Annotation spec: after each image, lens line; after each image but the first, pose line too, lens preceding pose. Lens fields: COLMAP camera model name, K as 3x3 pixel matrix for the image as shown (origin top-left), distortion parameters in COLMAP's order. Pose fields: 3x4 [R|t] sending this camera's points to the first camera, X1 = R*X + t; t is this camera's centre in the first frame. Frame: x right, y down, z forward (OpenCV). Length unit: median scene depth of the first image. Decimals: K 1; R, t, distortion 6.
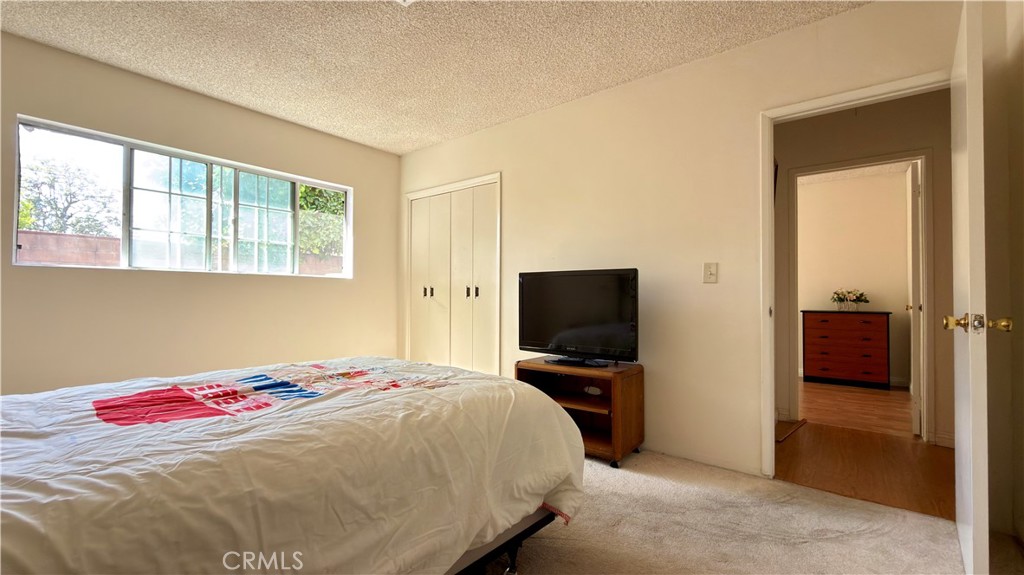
lens RADIAL K [[423.7, 0, 512.0], [0, 423.7, 287.5], [0, 0, 1]] dist [-0.000638, 0.000300]
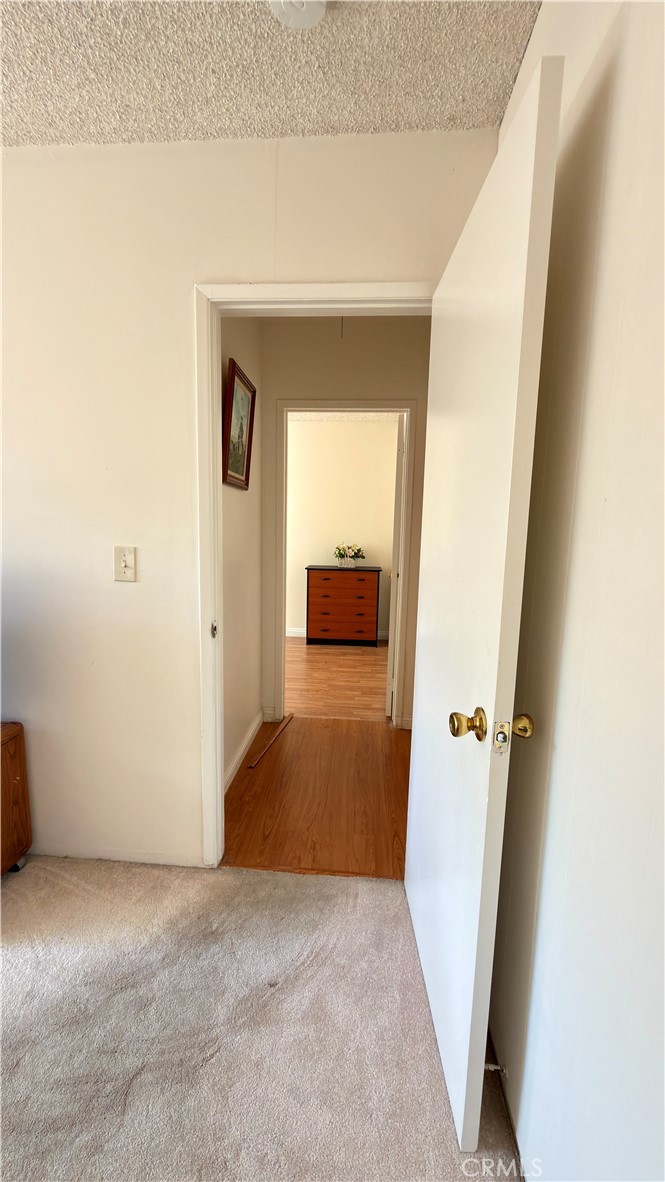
lens RADIAL K [[472.5, 0, 332.5], [0, 472.5, 591.0], [0, 0, 1]] dist [-0.000186, 0.000051]
pose [[0.824997, -0.064944, 0.561394, 0.288086], [-0.027472, 0.987592, 0.154619, -0.091334], [-0.564469, -0.142983, 0.812976, 0.261710]]
